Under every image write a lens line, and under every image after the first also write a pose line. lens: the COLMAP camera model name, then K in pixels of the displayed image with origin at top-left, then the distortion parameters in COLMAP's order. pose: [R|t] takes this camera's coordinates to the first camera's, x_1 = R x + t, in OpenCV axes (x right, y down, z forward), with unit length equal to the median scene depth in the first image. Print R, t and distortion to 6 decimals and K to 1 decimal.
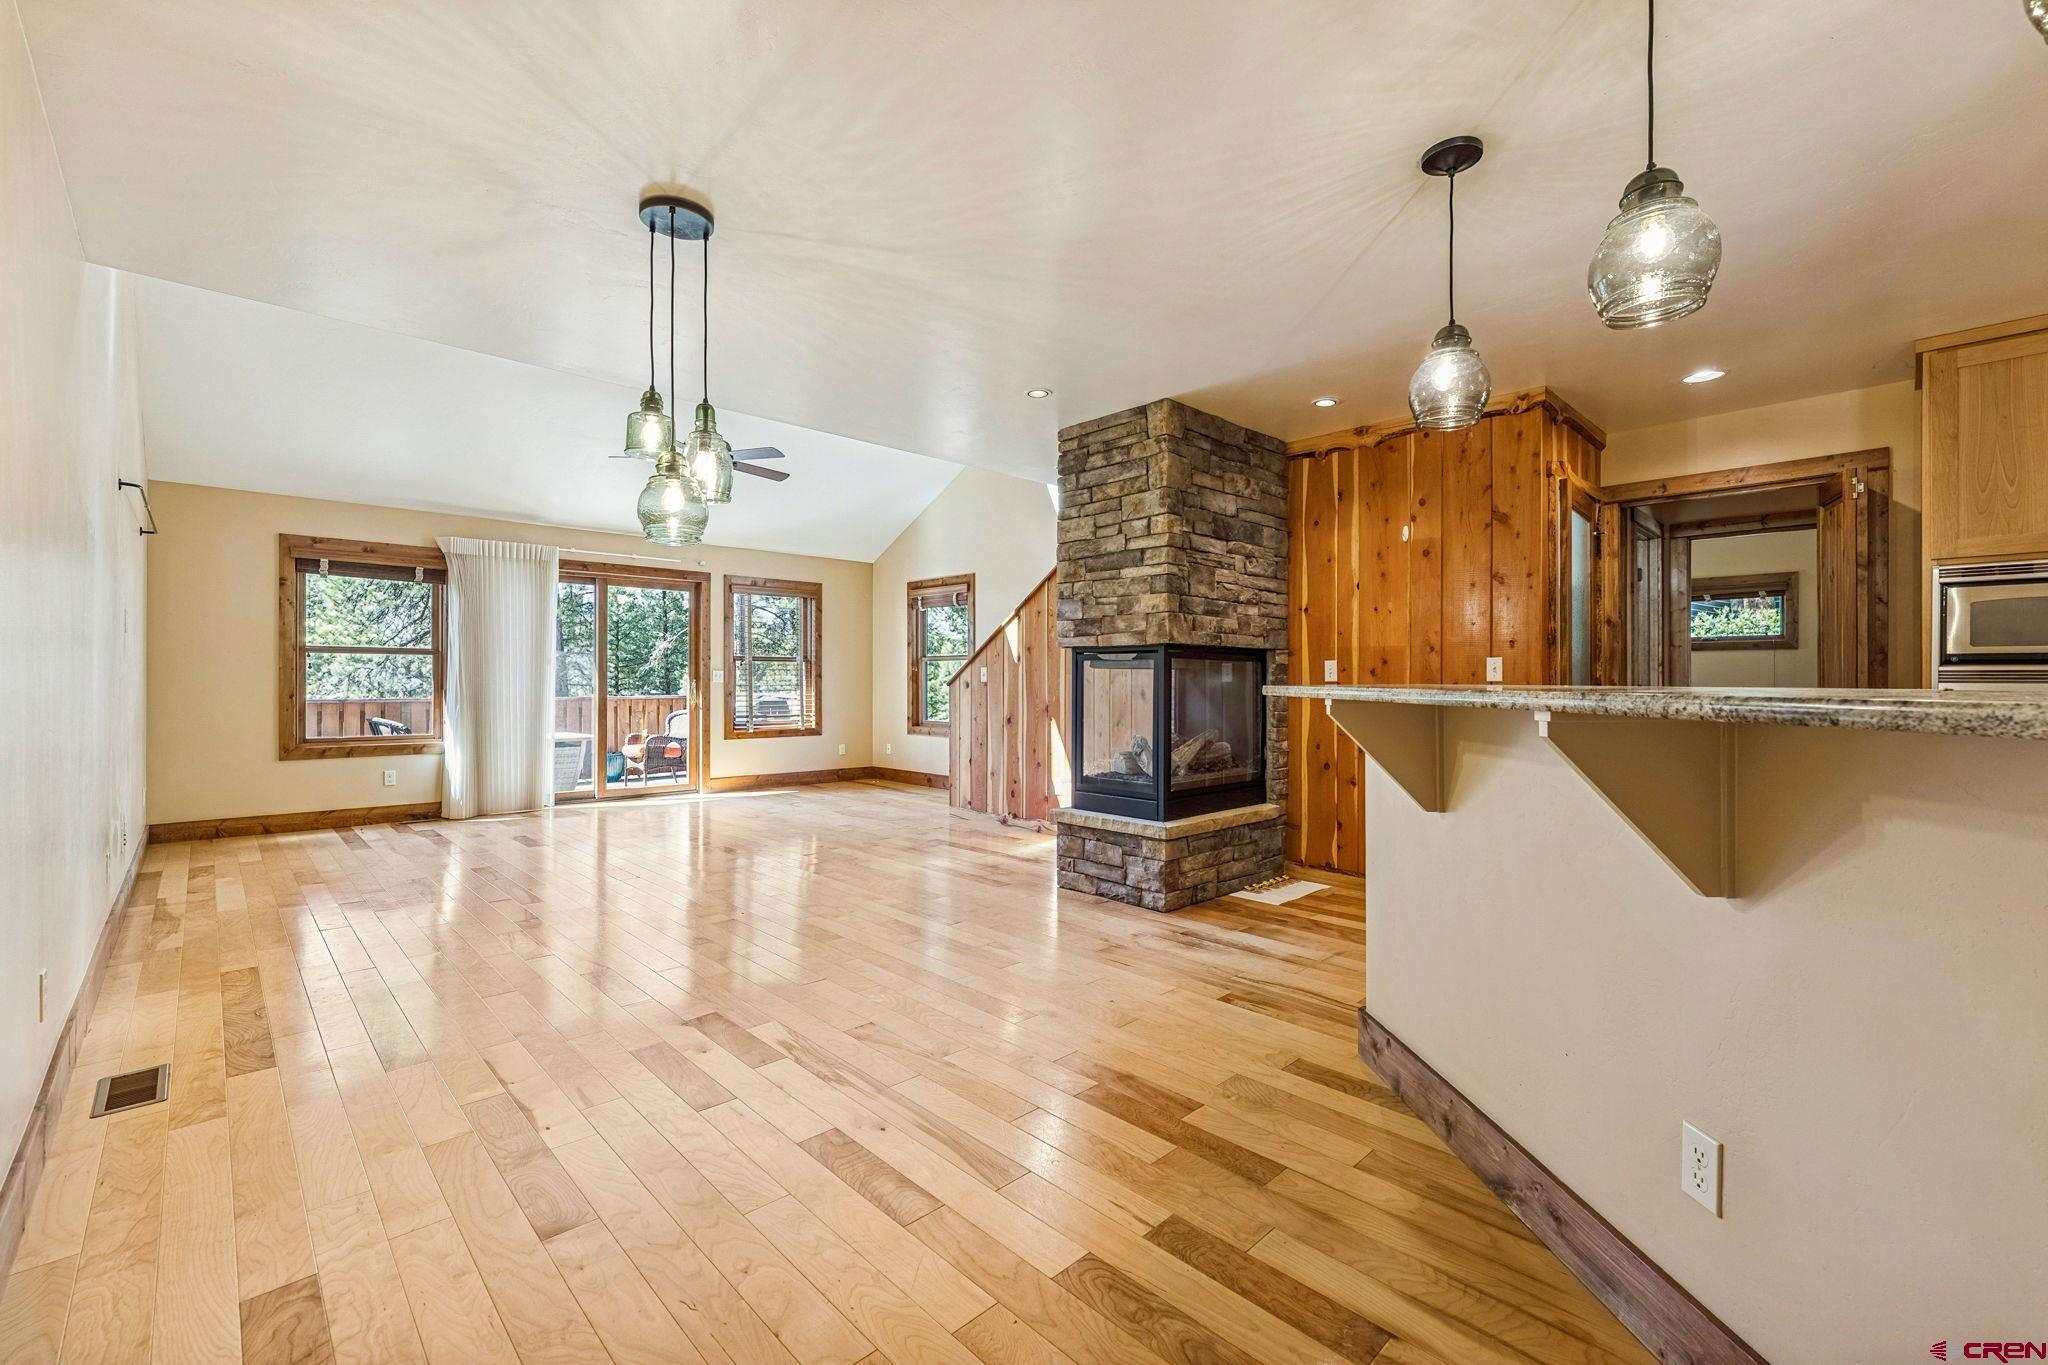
lens RADIAL K [[840.2, 0, 1031.1], [0, 840.2, 682.0], [0, 0, 1]] dist [0.001452, -0.000315]
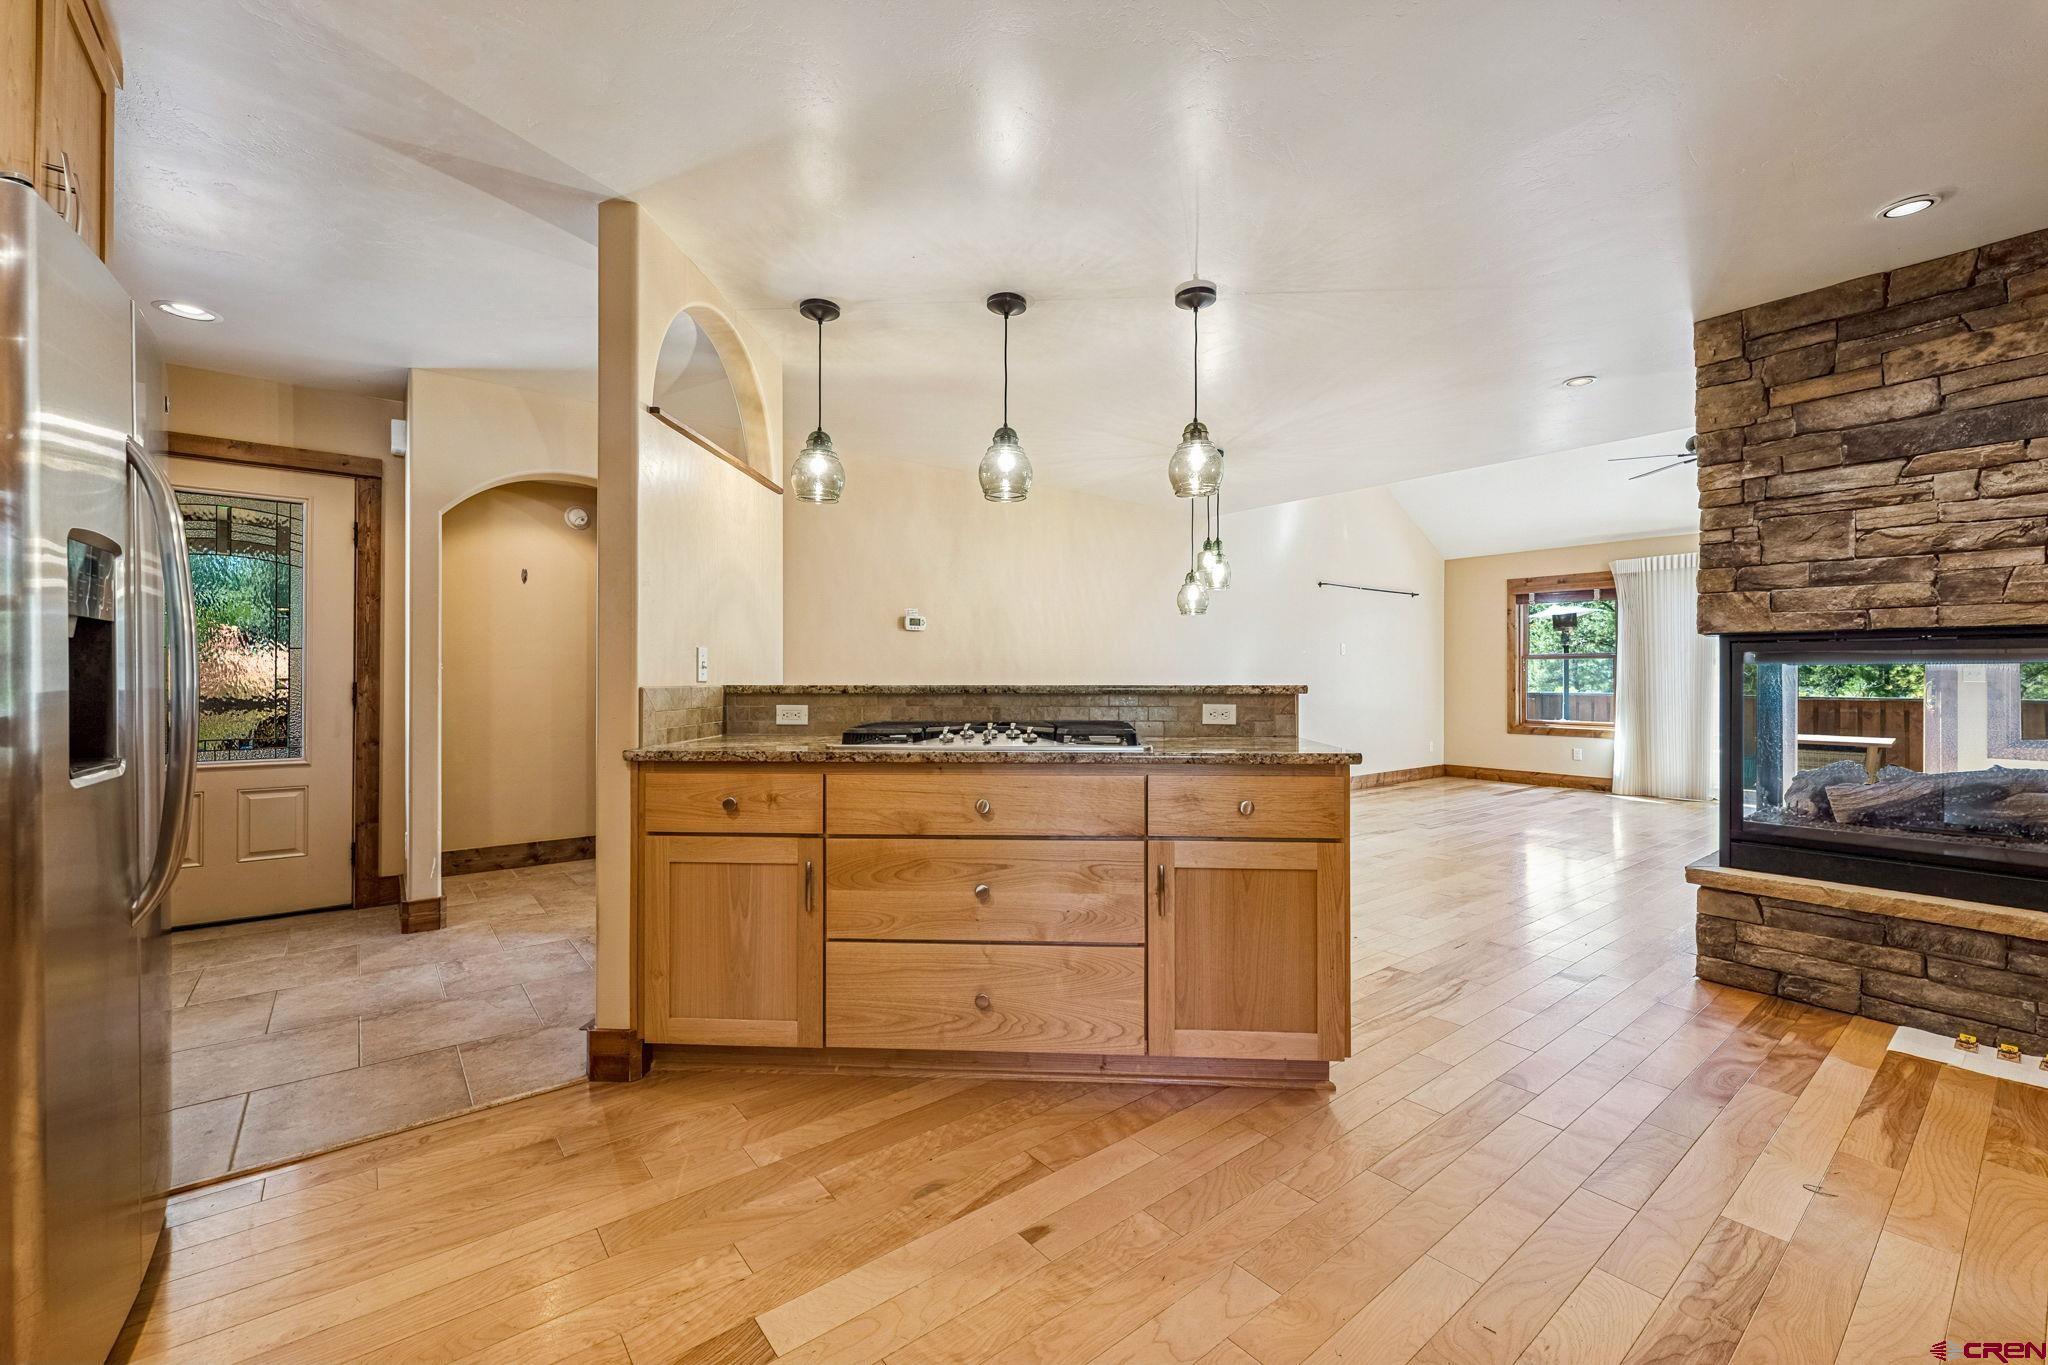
lens RADIAL K [[840.2, 0, 1030.9], [0, 840.2, 675.7], [0, 0, 1]] dist [0.001452, -0.000315]
pose [[-0.080625, -0.002793, -0.996741, 0.900593], [-0.002211, 0.999994, -0.002623, -0.003419], [0.996742, 0.001993, -0.080630, 0.401941]]
